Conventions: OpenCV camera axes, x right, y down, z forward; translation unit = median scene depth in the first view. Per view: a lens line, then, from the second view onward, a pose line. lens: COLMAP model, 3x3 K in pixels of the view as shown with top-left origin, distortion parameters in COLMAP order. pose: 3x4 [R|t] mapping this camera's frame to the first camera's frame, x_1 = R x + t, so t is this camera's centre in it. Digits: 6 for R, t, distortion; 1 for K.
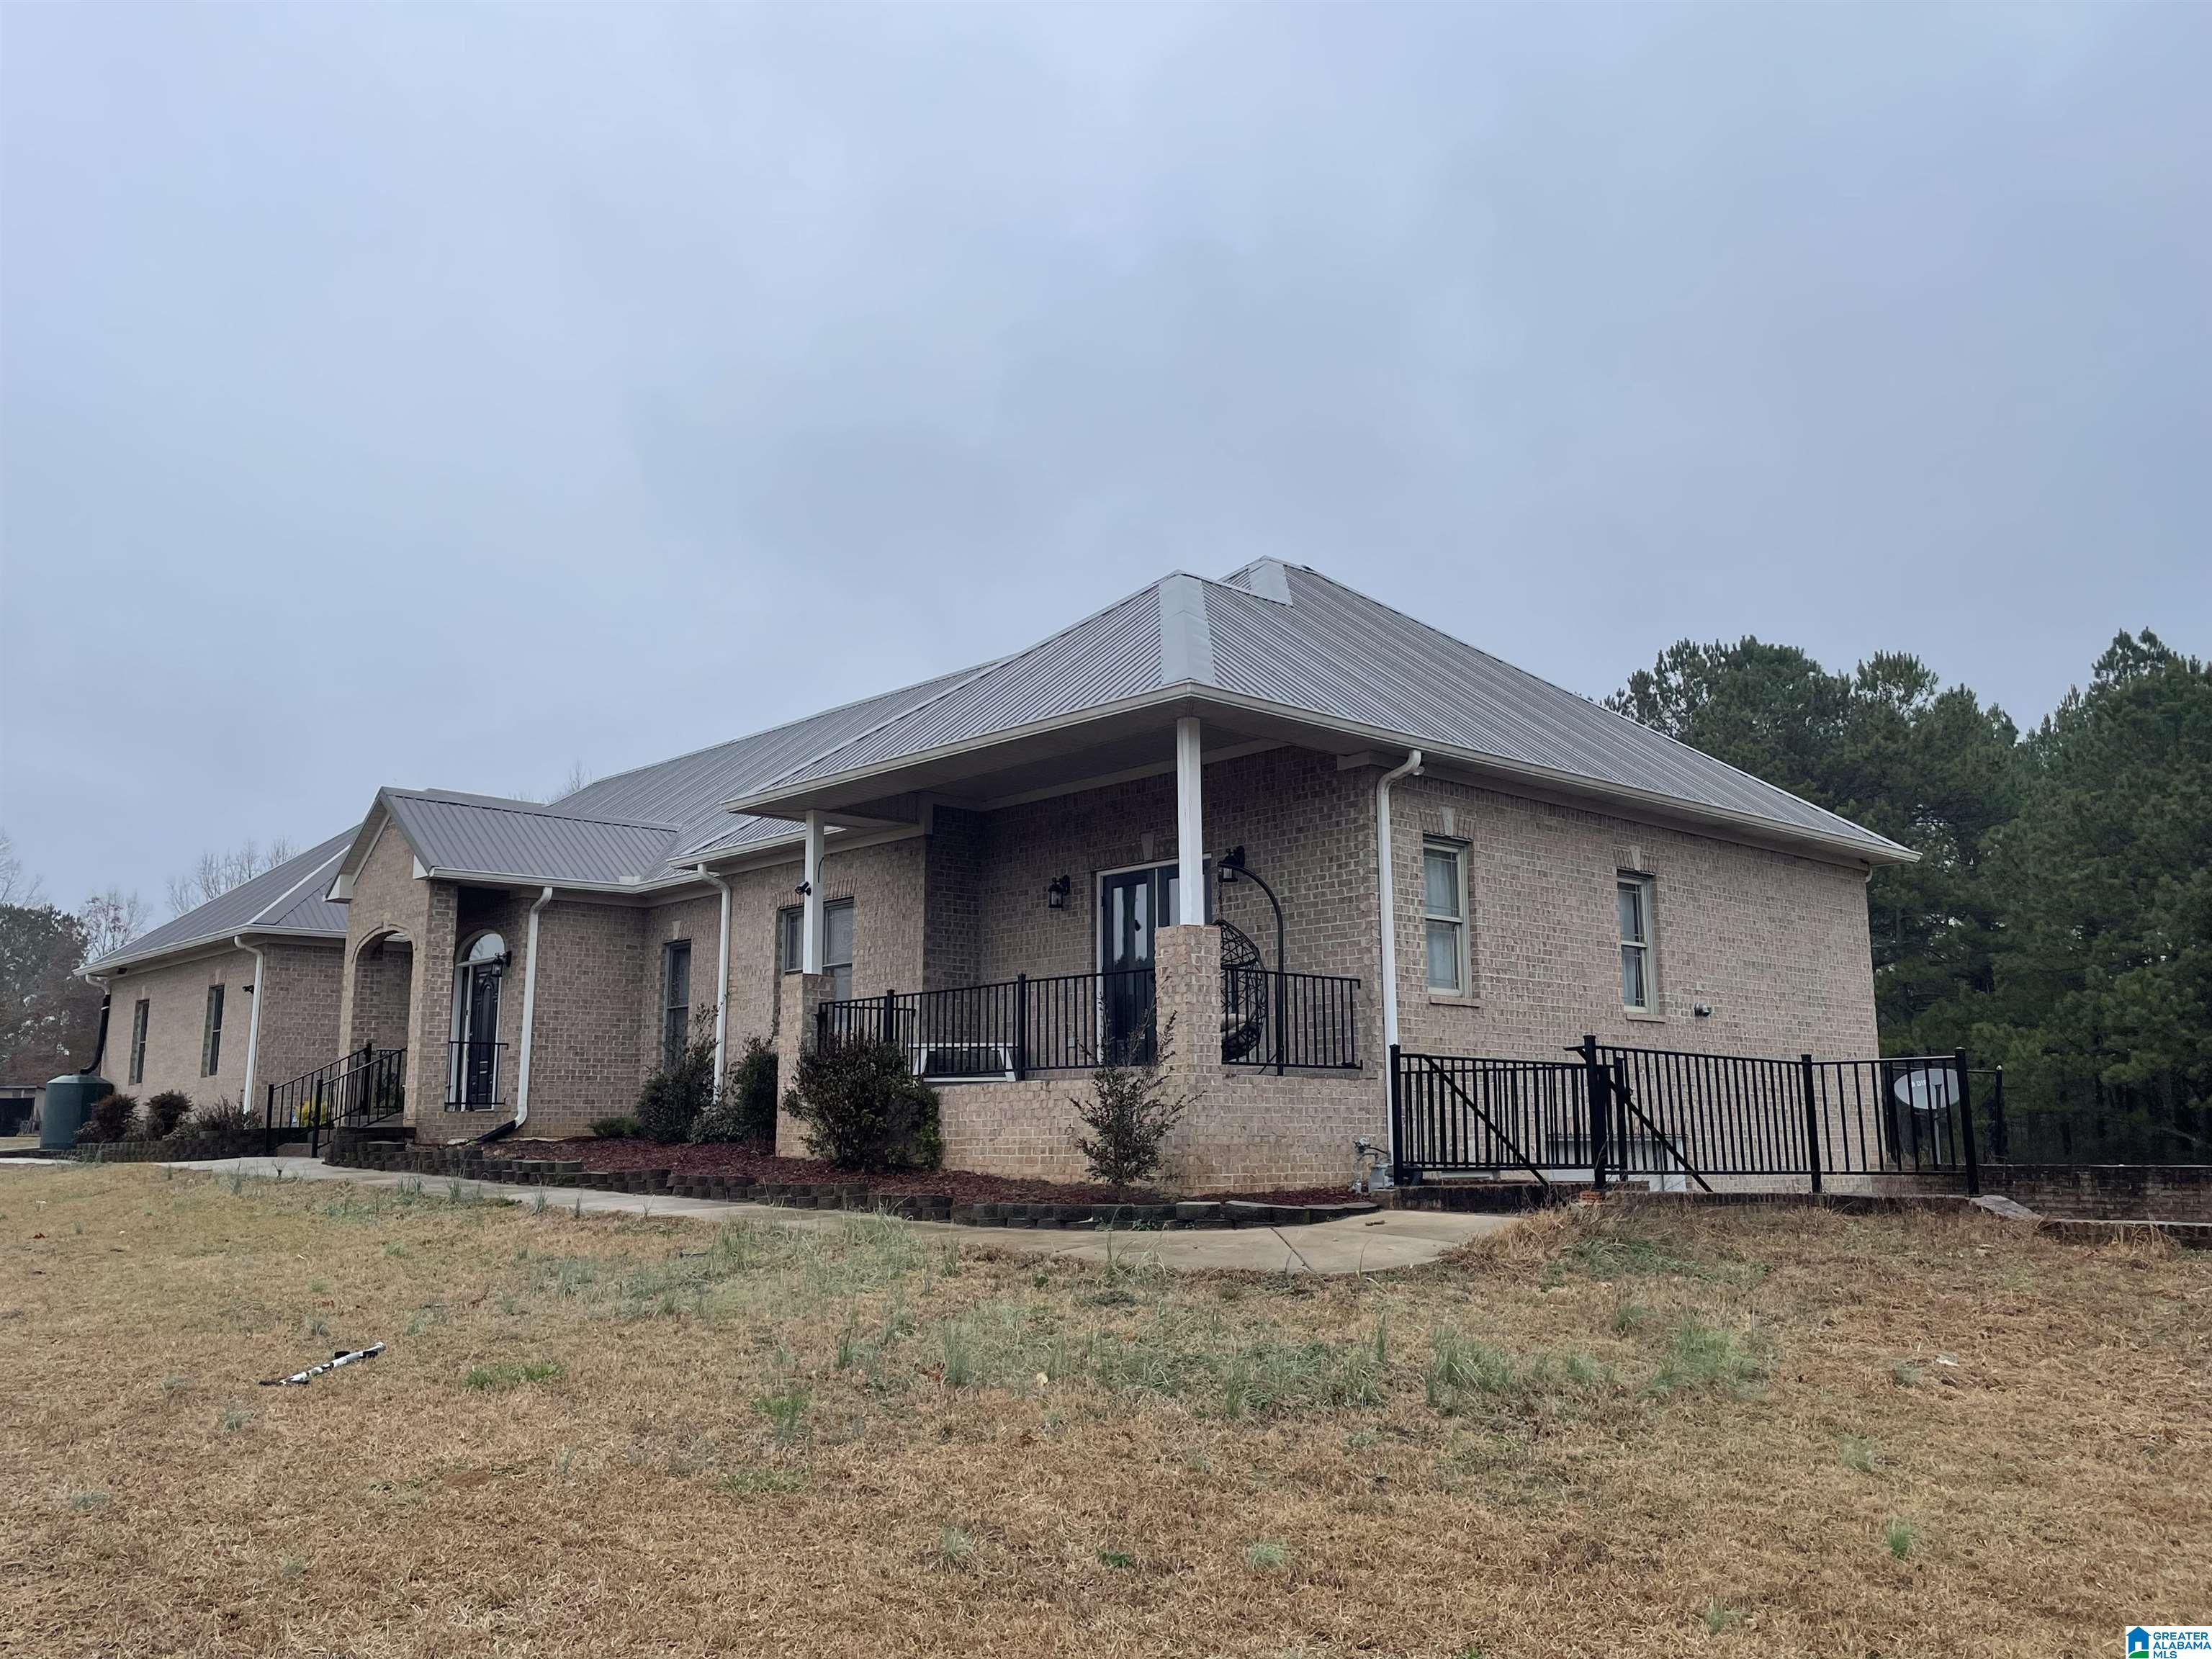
lens RADIAL K [[1815.1, 0, 1106.0], [0, 1815.1, 829.5], [0, 0, 1]] dist [0.076154, -0.000122]
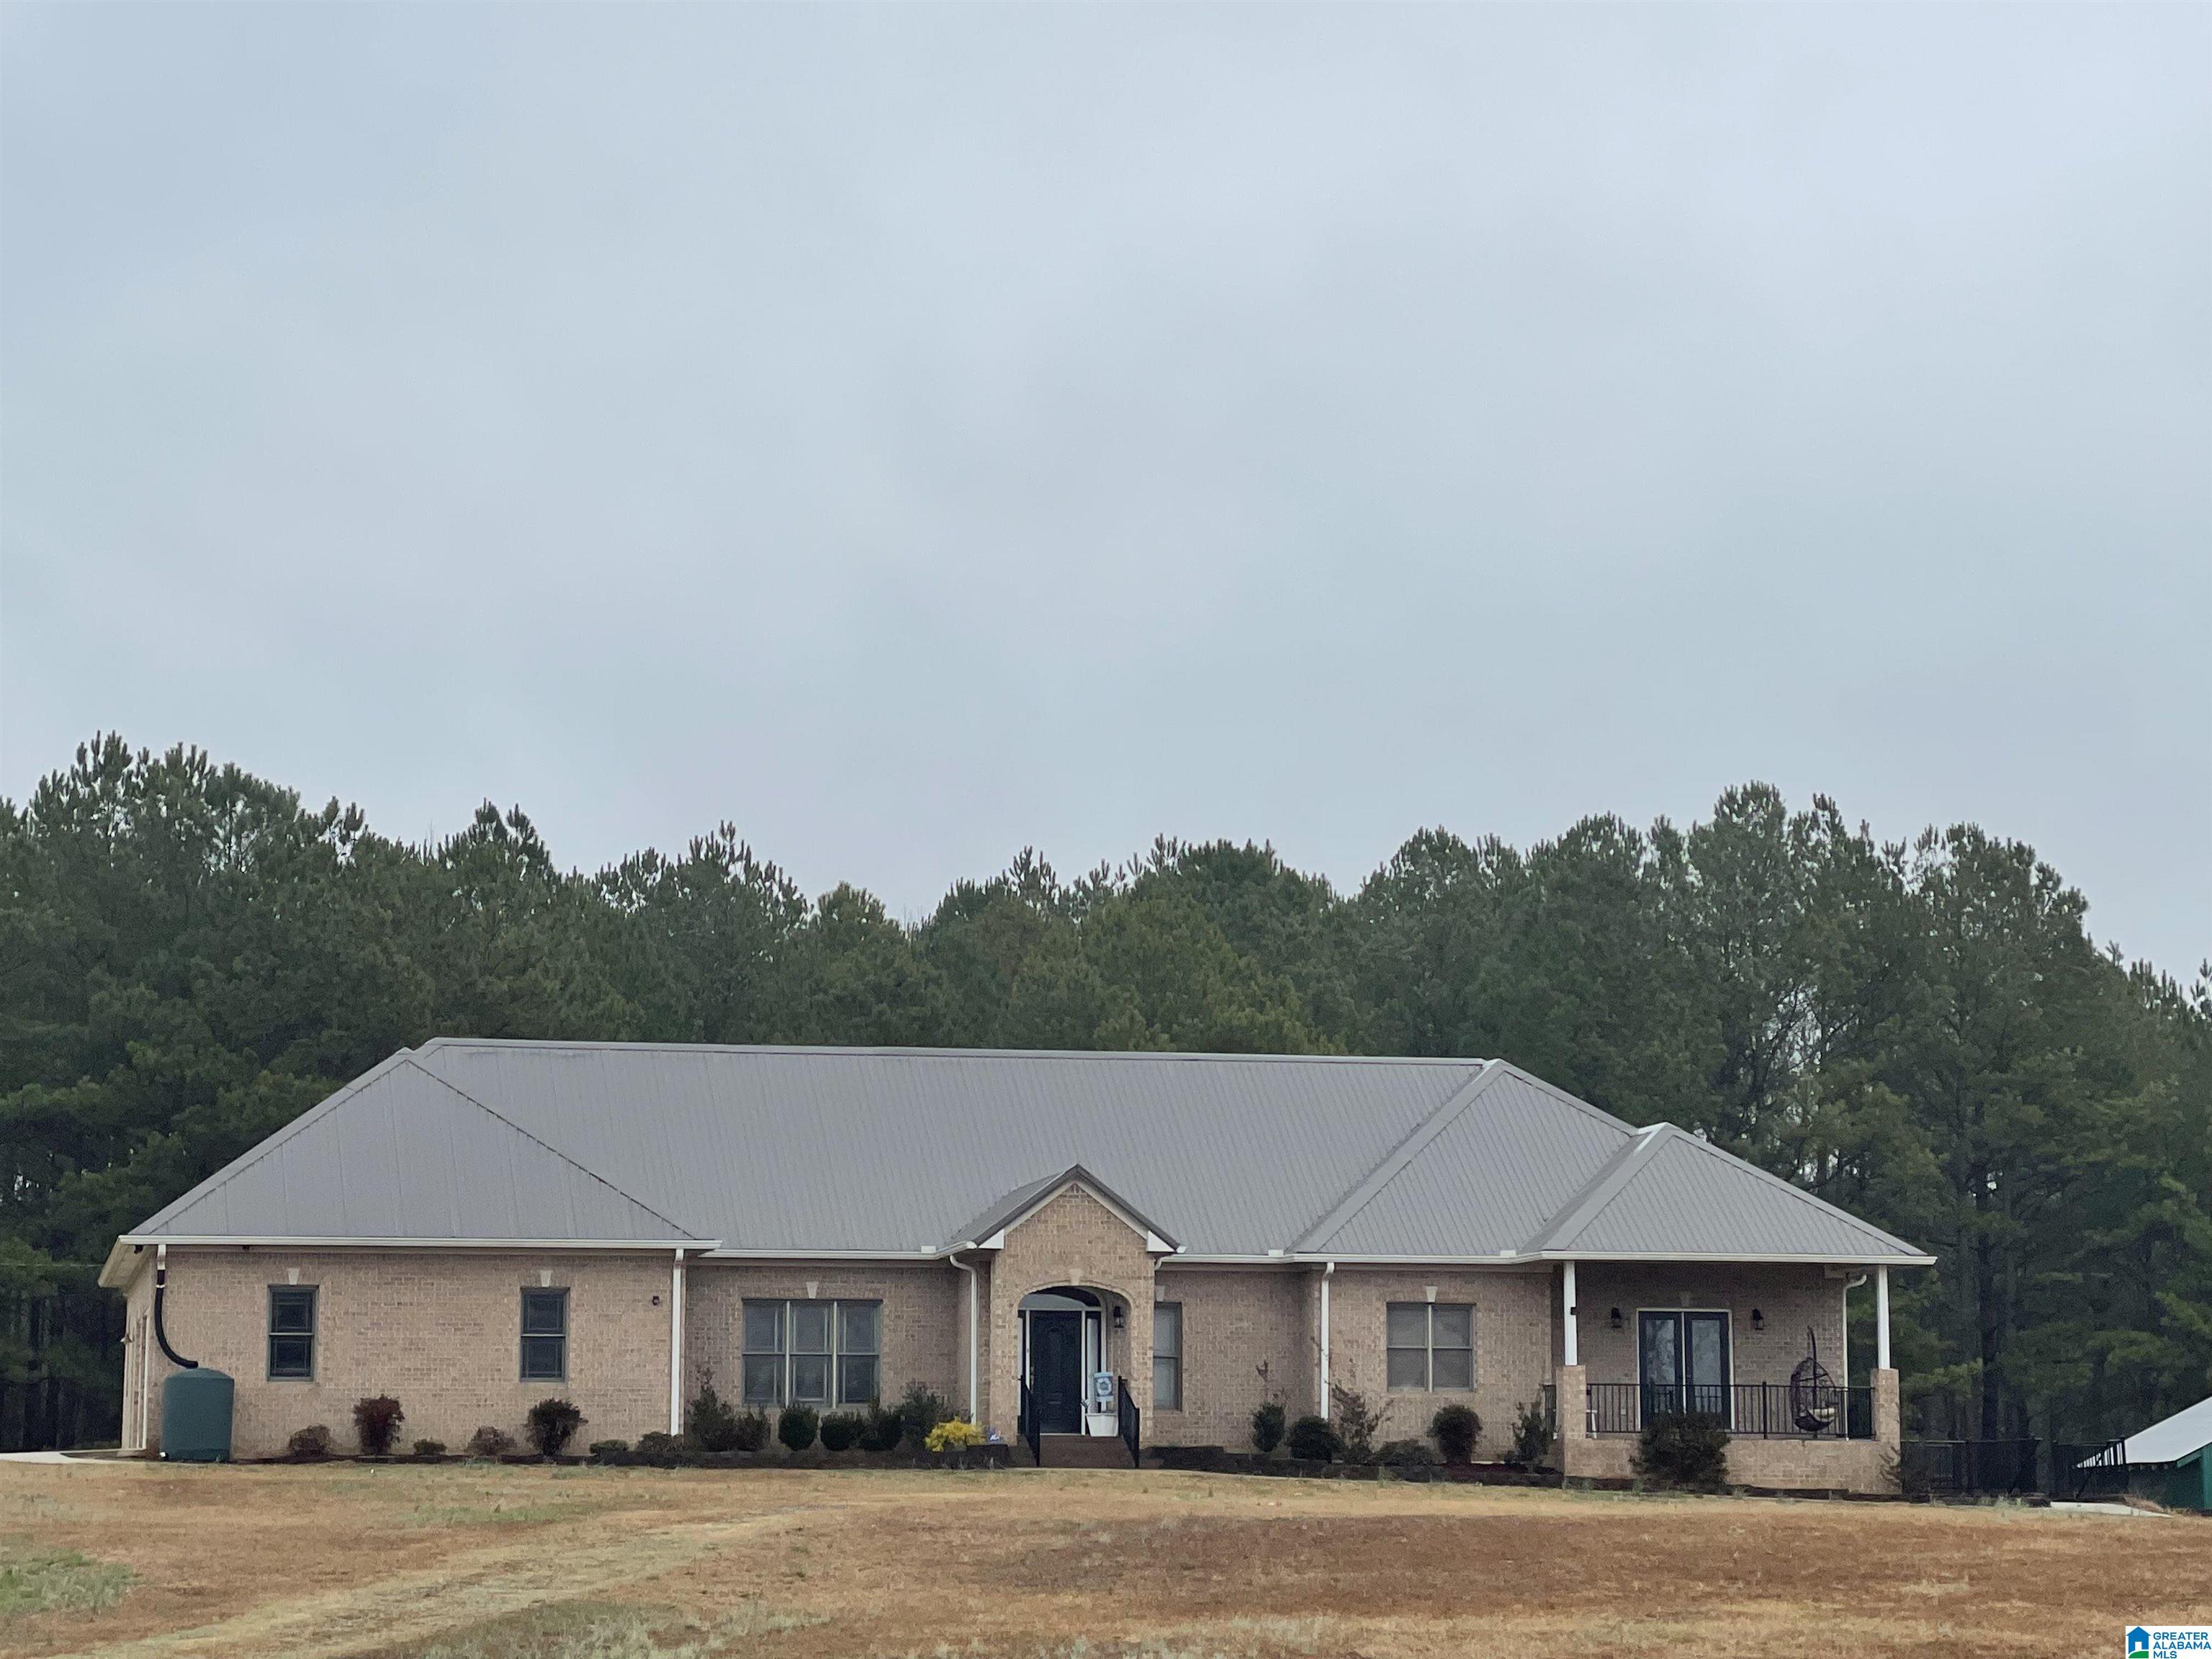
lens RADIAL K [[5057.9, 0, 1106.0], [0, 5057.9, 829.5], [0, 0, 1]] dist [0.076311, 0.142157]
pose [[0.513434, 0.130907, 0.848085, -3.853396], [-0.148844, 0.986901, -0.062223, -0.043296], [-0.845122, -0.094285, 0.526193, -0.879984]]
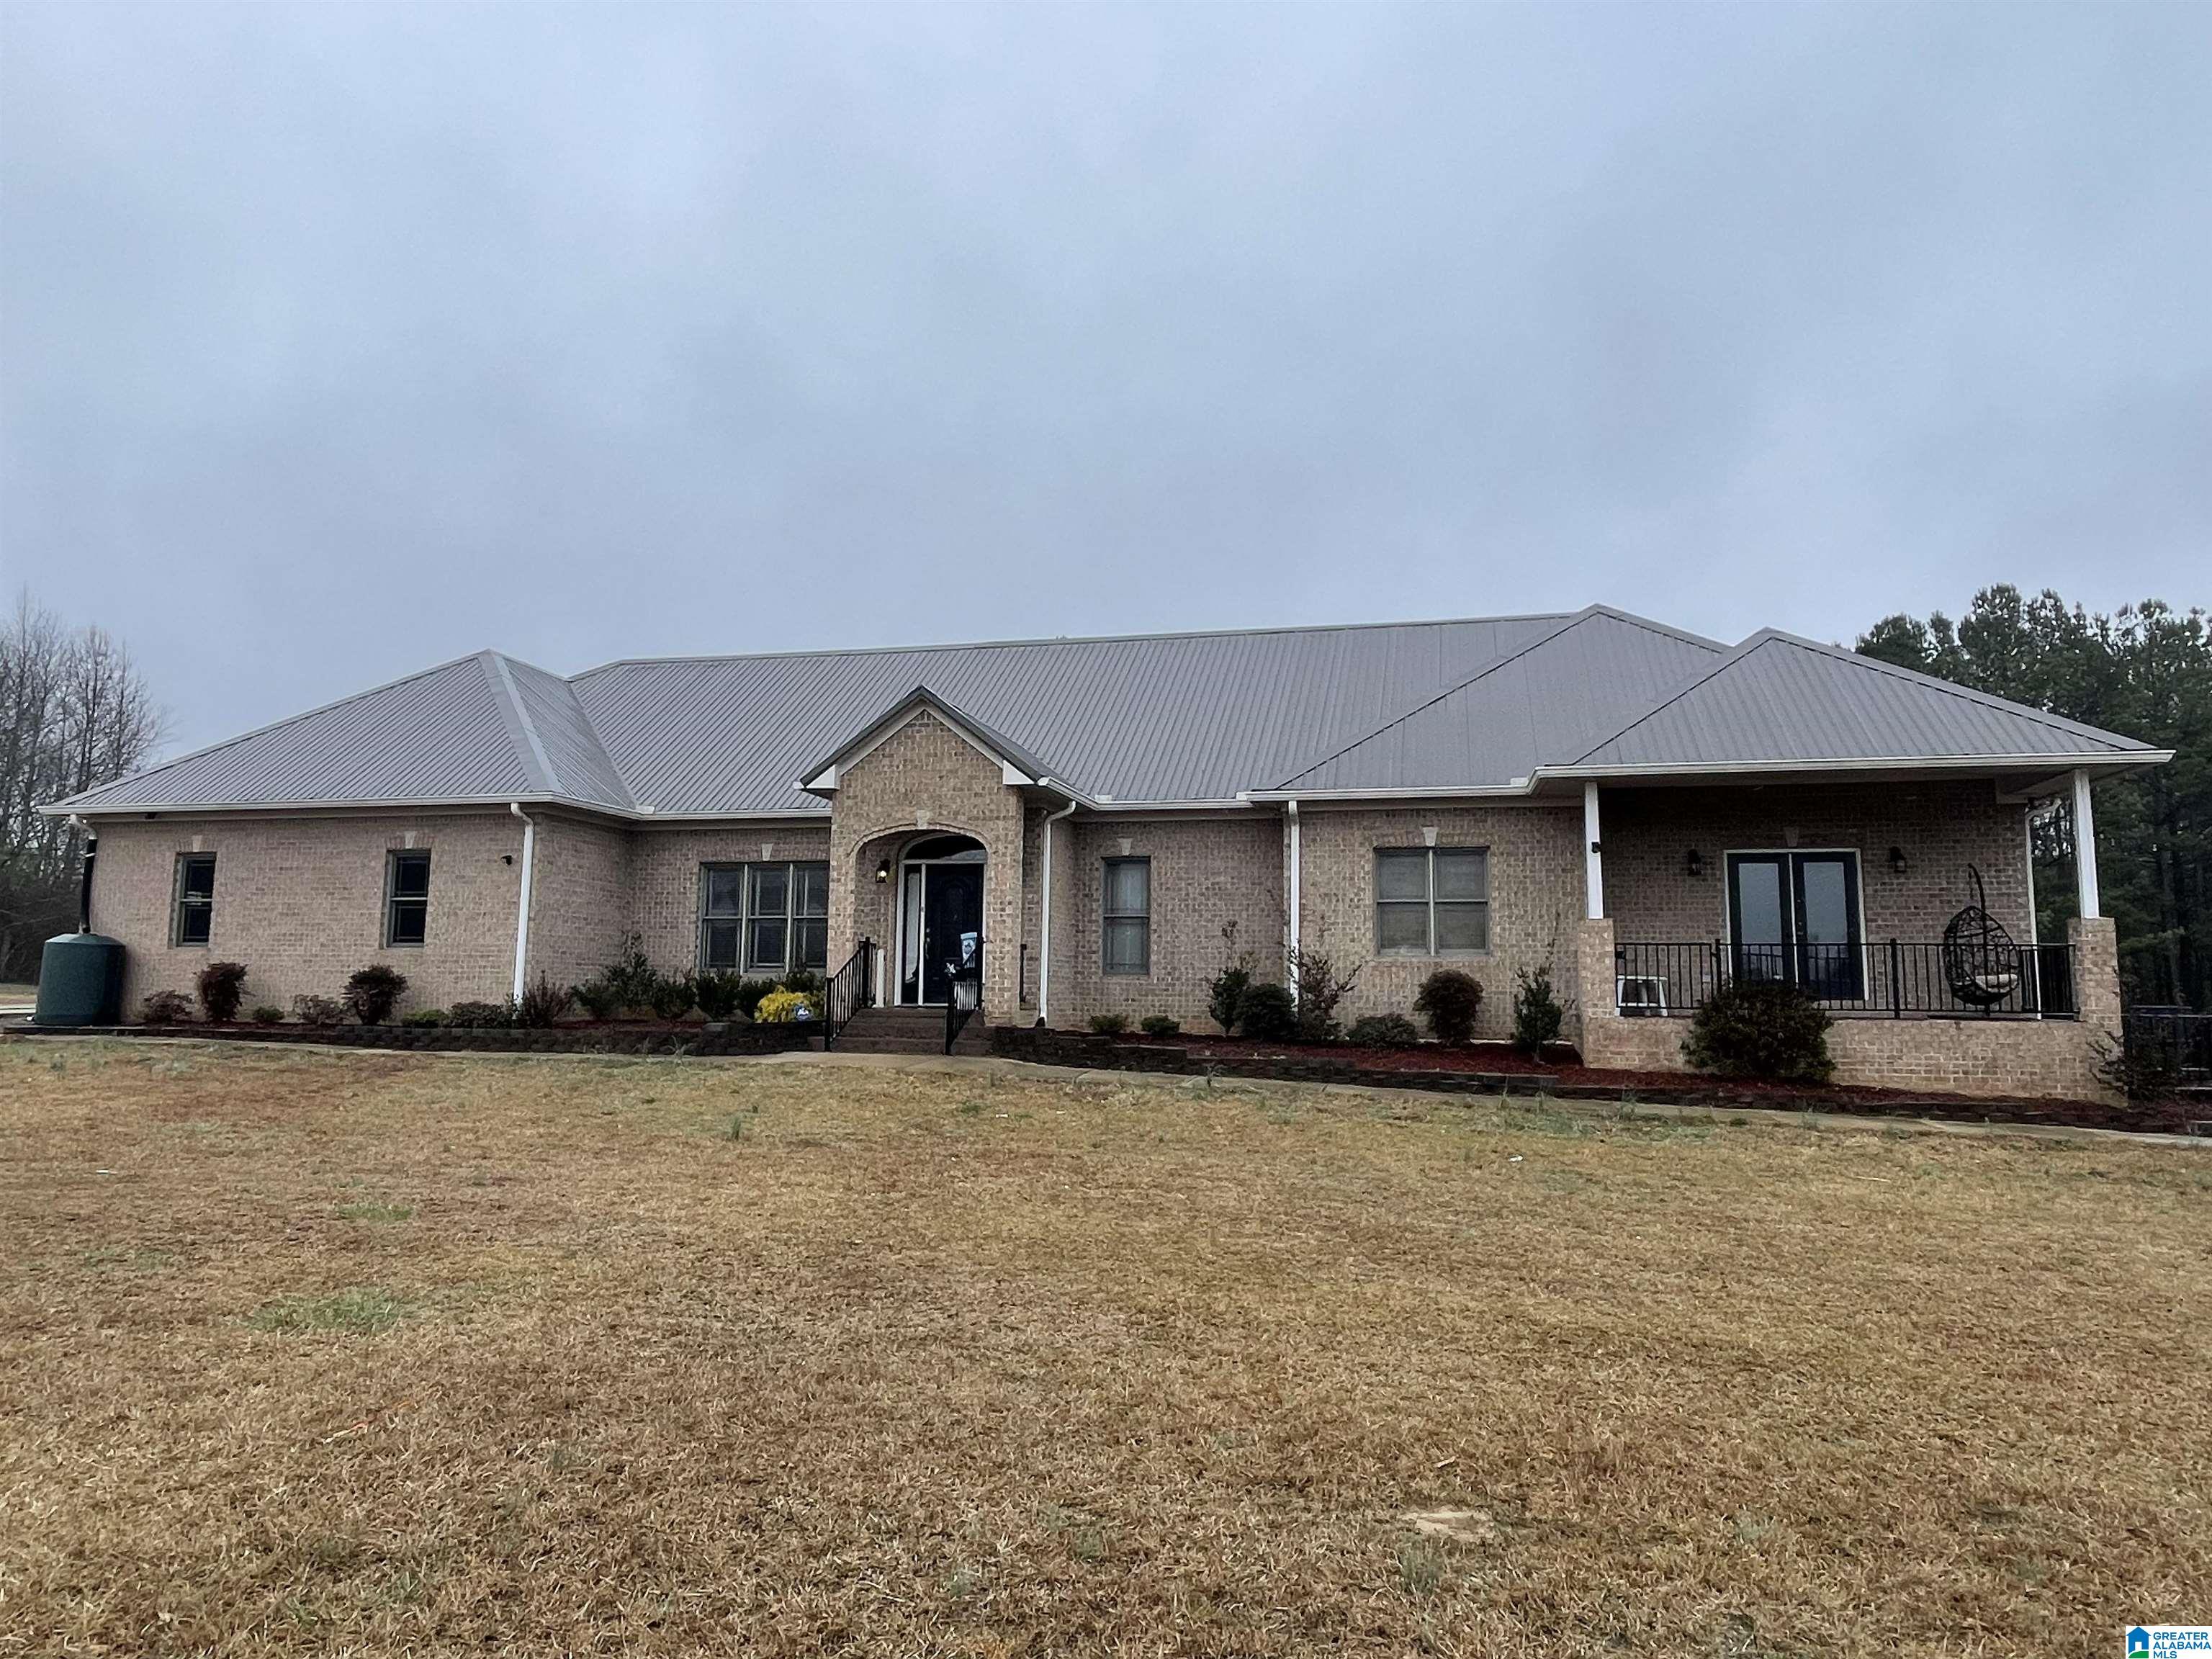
lens RADIAL K [[1448.2, 0, 1106.0], [0, 1448.2, 829.5], [0, 0, 1]] dist [0.000505, -0.006460]
pose [[0.837963, 0.079611, 0.539888, -0.871397], [-0.109470, 0.993715, 0.023378, 0.030767], [-0.534634, -0.078691, 0.841412, 0.333329]]
